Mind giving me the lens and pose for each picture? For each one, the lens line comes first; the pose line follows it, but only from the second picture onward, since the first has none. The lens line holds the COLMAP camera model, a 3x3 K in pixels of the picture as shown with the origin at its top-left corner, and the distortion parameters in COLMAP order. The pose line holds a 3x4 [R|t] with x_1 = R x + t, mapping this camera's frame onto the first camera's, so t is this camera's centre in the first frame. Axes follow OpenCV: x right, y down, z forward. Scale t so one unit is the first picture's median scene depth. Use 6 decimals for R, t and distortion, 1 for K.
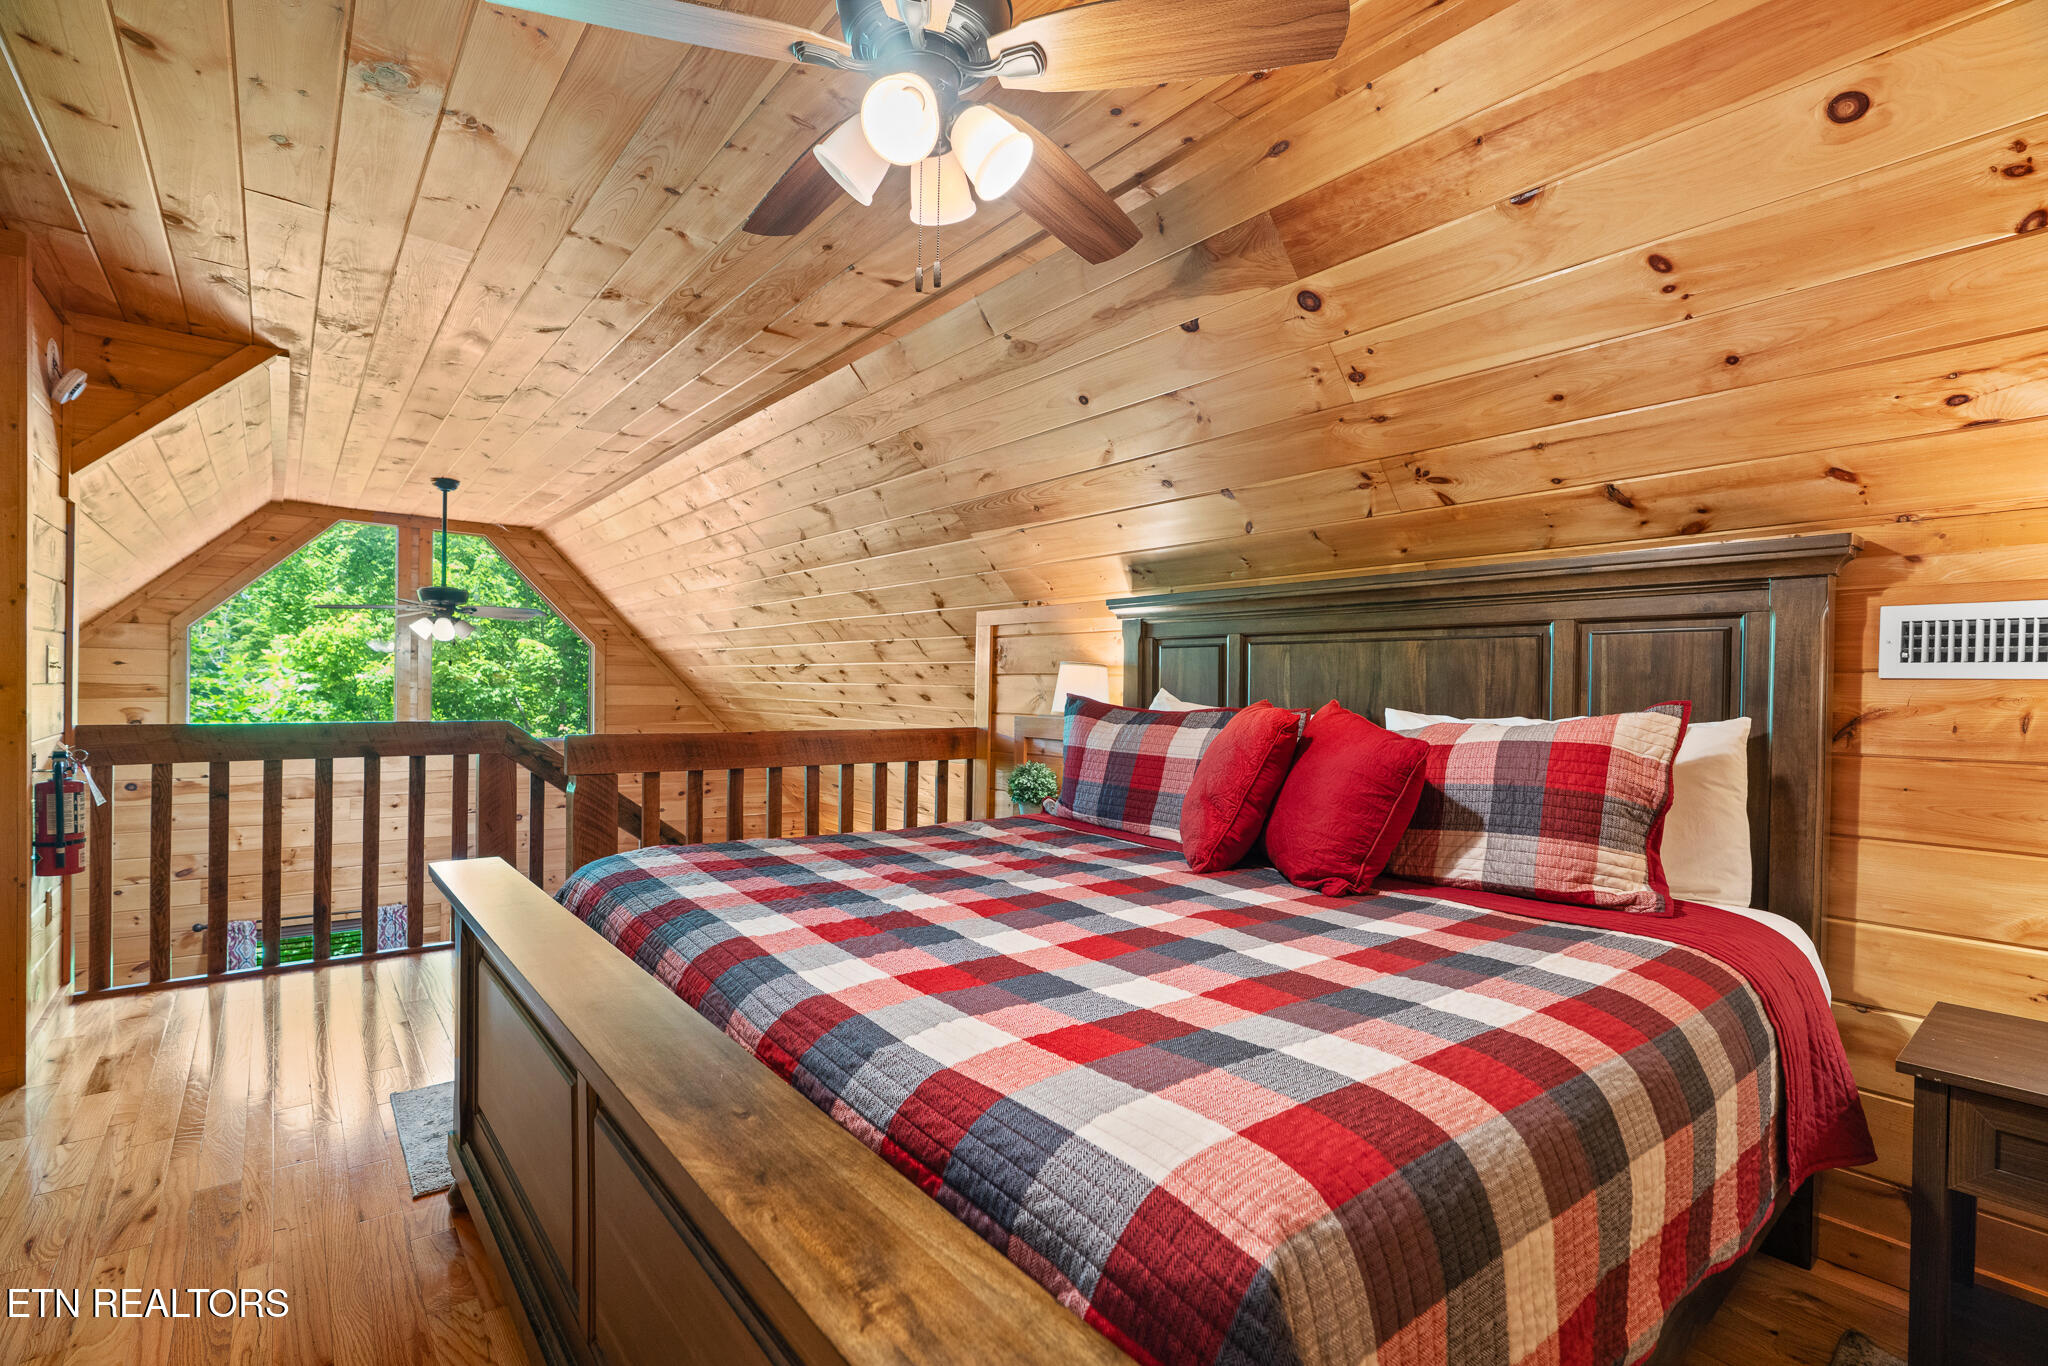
lens RADIAL K [[963.7, 0, 1024.7], [0, 963.7, 694.7], [0, 0, 1]] dist [0.001287, 0.000430]
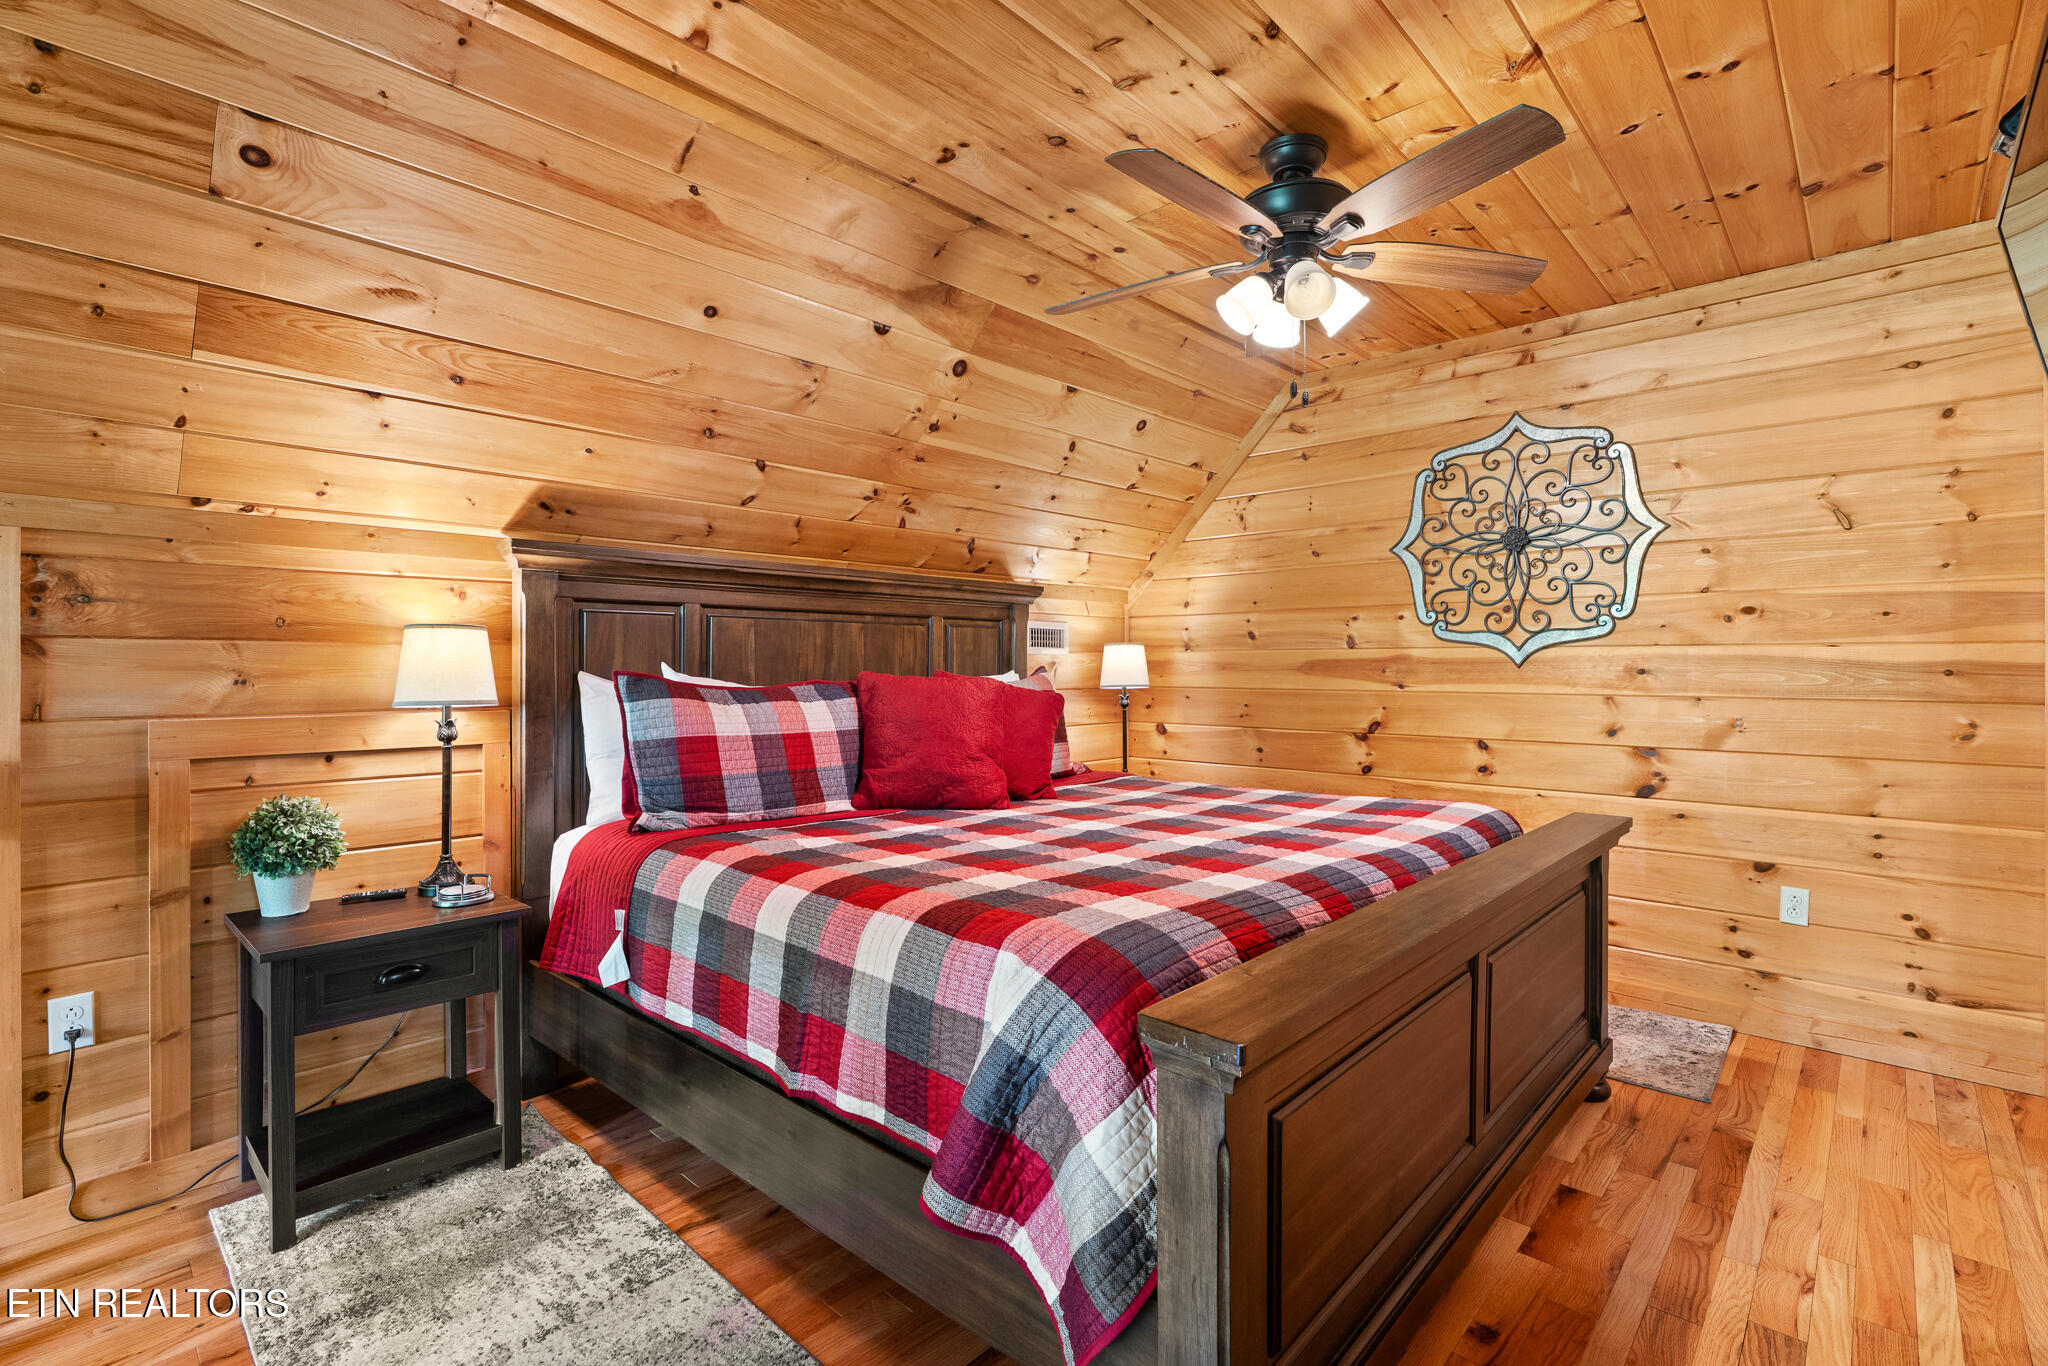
lens RADIAL K [[952.9, 0, 1026.2], [0, 952.9, 669.0], [0, 0, 1]] dist [-0.004090, 0.000362]
pose [[-0.172019, -0.016004, 0.984964, -0.854359], [0.008359, 0.999808, 0.017706, -0.014978], [-0.985058, 0.011279, -0.171853, 0.961683]]
